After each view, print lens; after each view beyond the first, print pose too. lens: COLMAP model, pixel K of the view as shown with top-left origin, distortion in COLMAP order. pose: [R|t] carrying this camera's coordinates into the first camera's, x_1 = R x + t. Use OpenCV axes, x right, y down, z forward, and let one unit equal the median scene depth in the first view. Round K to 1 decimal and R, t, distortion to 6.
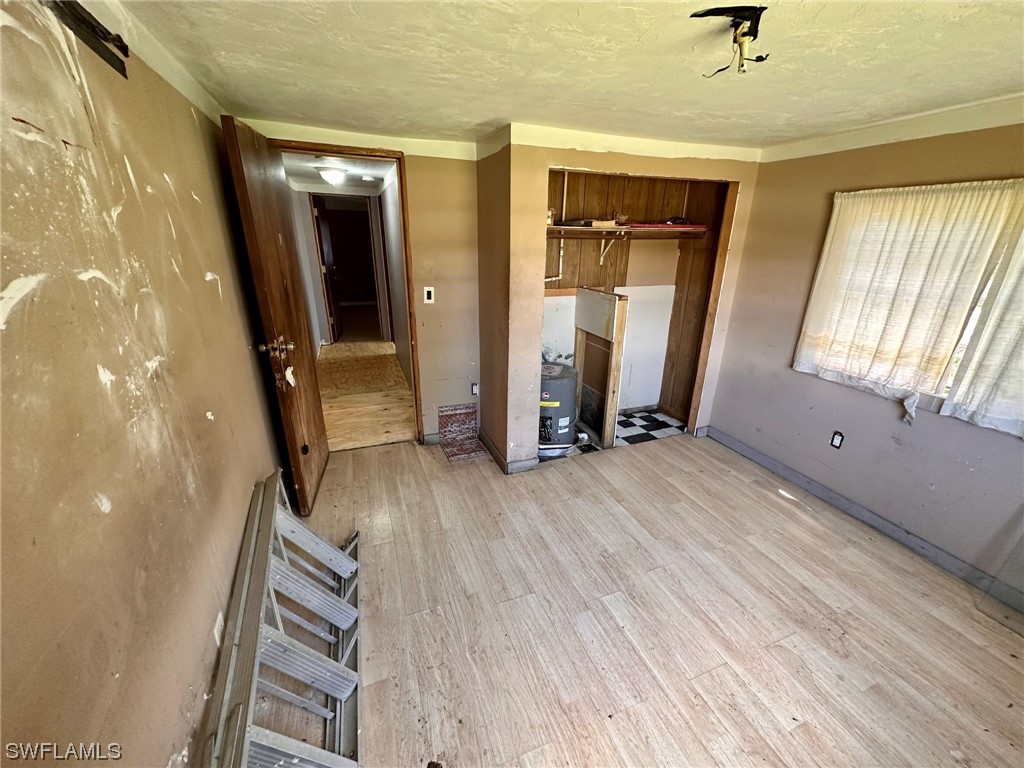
lens RADIAL K [[407.5, 0, 512.5], [0, 407.5, 383.2], [0, 0, 1]] dist [-0.008616, -0.000198]
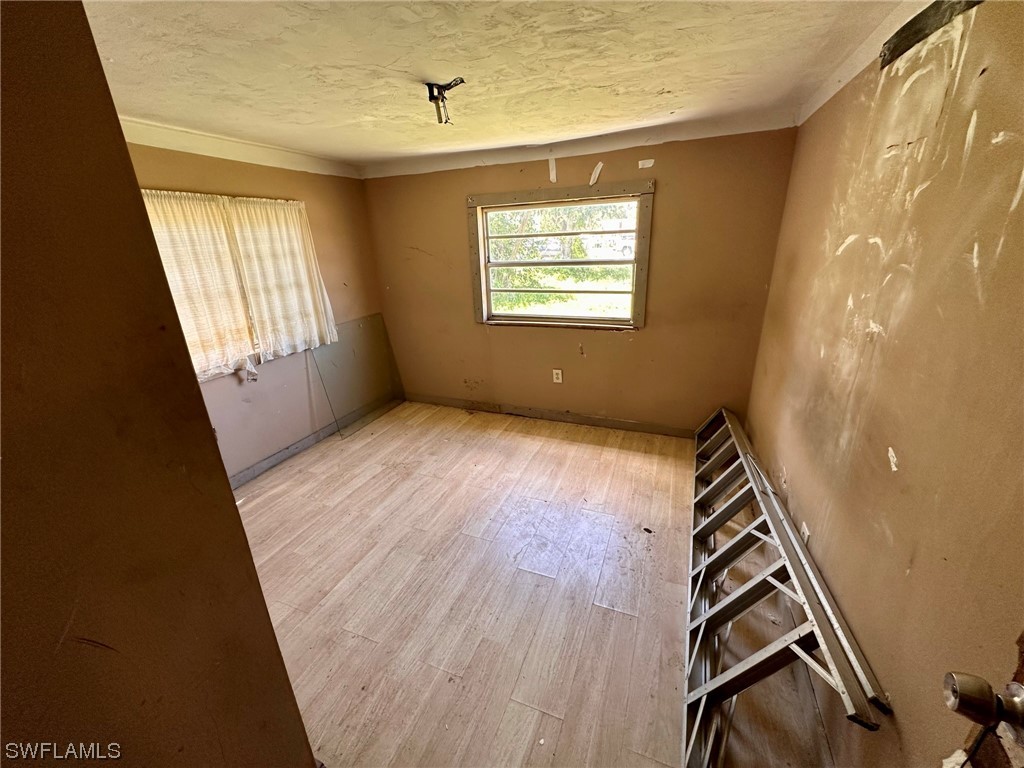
lens RADIAL K [[407.5, 0, 507.4], [0, 407.5, 382.0], [0, 0, 1]] dist [-0.008616, -0.000198]
pose [[-0.722072, -0.221343, 0.655454, -0.485530], [0.261049, 0.790225, 0.554435, -0.433551], [-0.640676, 0.571447, -0.512818, 1.225319]]
